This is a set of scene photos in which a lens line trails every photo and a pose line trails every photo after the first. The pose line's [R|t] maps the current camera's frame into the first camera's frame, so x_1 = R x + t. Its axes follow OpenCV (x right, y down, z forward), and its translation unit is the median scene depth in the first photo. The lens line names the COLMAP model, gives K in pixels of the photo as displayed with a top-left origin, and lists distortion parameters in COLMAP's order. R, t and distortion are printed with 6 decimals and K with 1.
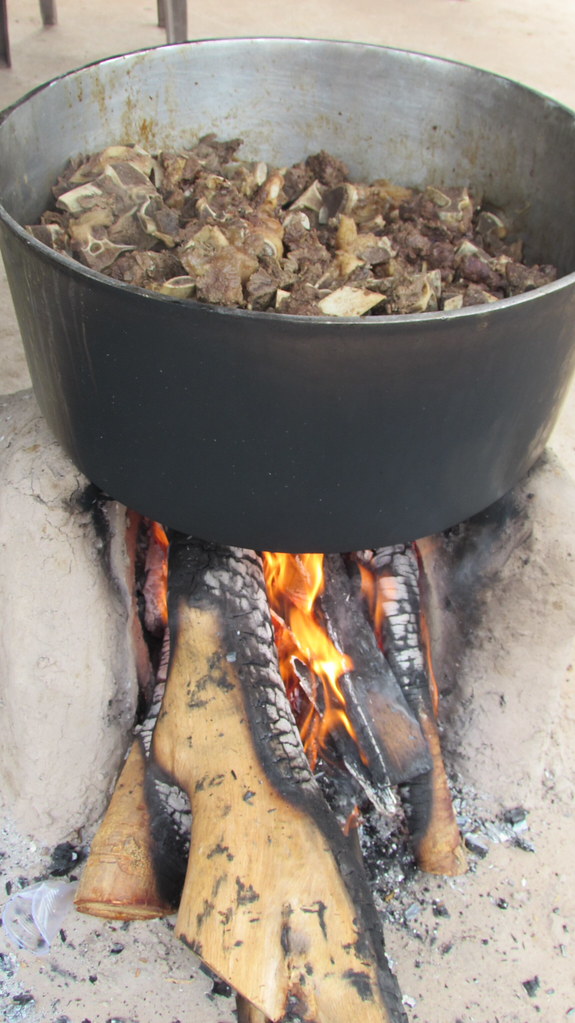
lens RADIAL K [[1112.9, 0, 287.6], [0, 1112.9, 512.2], [0, 0, 1]] dist [-0.087805, 0.000000]
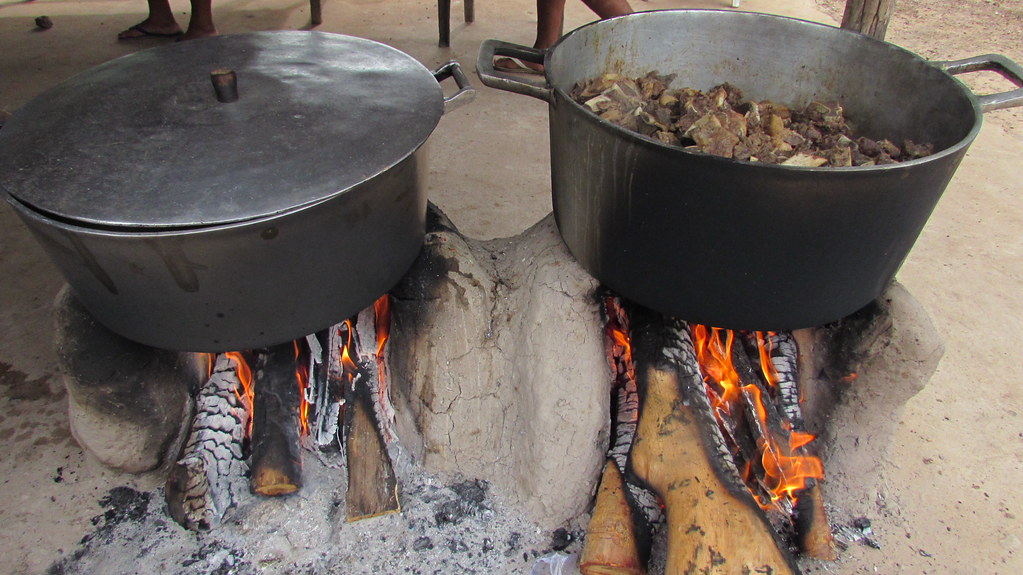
lens RADIAL K [[736.5, 0, 511.6], [0, 736.5, 288.1], [0, 0, 1]] dist [-0.042809, 0.007052]
pose [[0.996804, 0.022416, -0.076673, -0.208387], [-0.028962, 0.995929, -0.085367, 0.065029], [0.074447, 0.087315, 0.993395, -0.023706]]
